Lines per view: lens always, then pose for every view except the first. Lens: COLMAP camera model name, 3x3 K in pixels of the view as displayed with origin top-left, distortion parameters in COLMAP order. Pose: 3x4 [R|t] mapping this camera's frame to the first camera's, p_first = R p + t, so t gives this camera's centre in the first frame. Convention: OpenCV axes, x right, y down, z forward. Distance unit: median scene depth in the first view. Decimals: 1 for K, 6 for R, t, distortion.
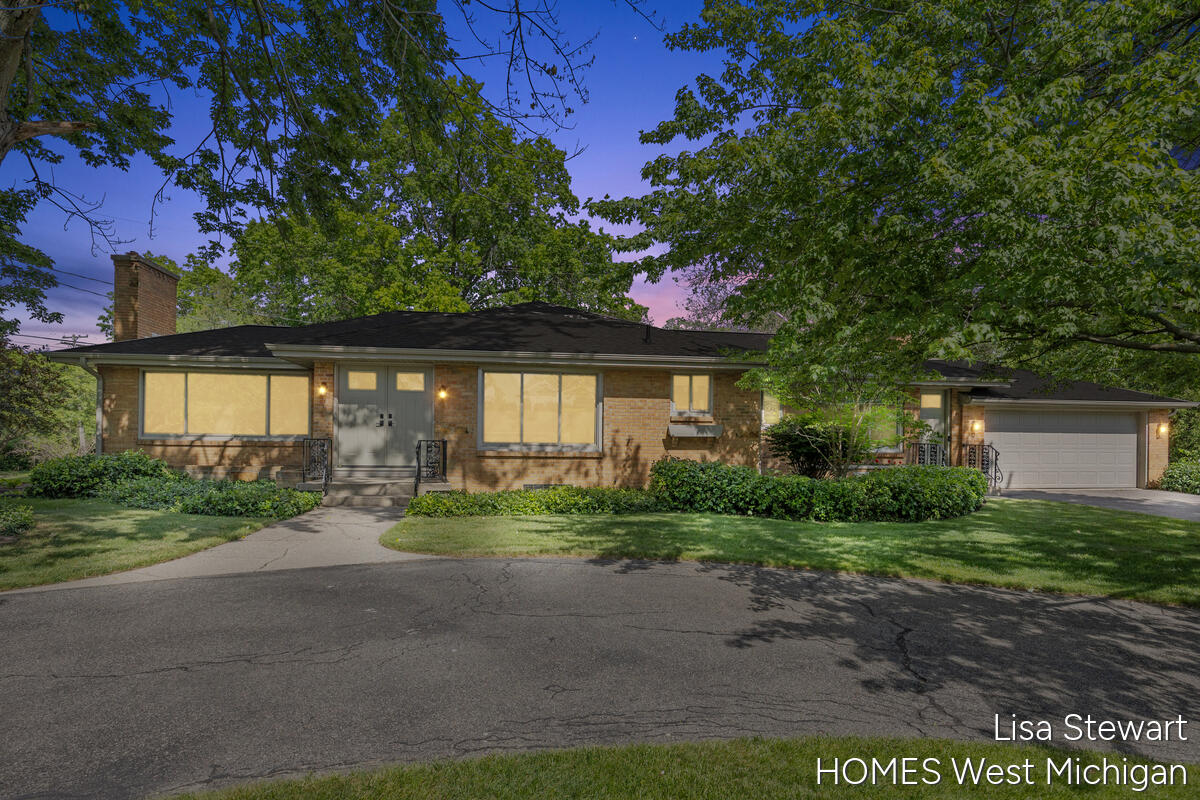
lens RADIAL K [[649.8, 0, 598.7], [0, 649.8, 436.1], [0, 0, 1]] dist [-0.003253, -0.000775]
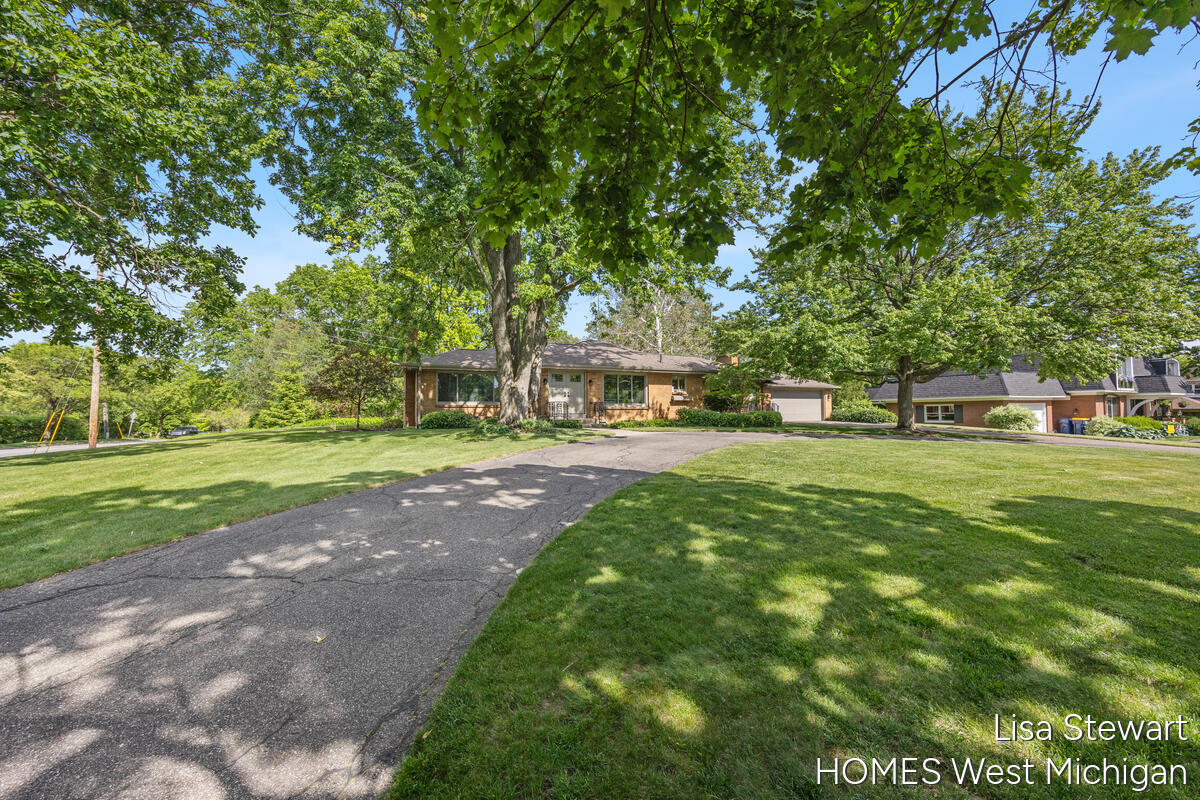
lens RADIAL K [[464.1, 0, 600.0], [0, 464.1, 400.0], [0, 0, 1]] dist [-0.004151, -0.000256]
pose [[0.957250, -0.011123, 0.289047, -0.547333], [0.018191, 0.999597, -0.021778, 0.026681], [-0.288688, 0.026105, 0.957067, -0.505875]]
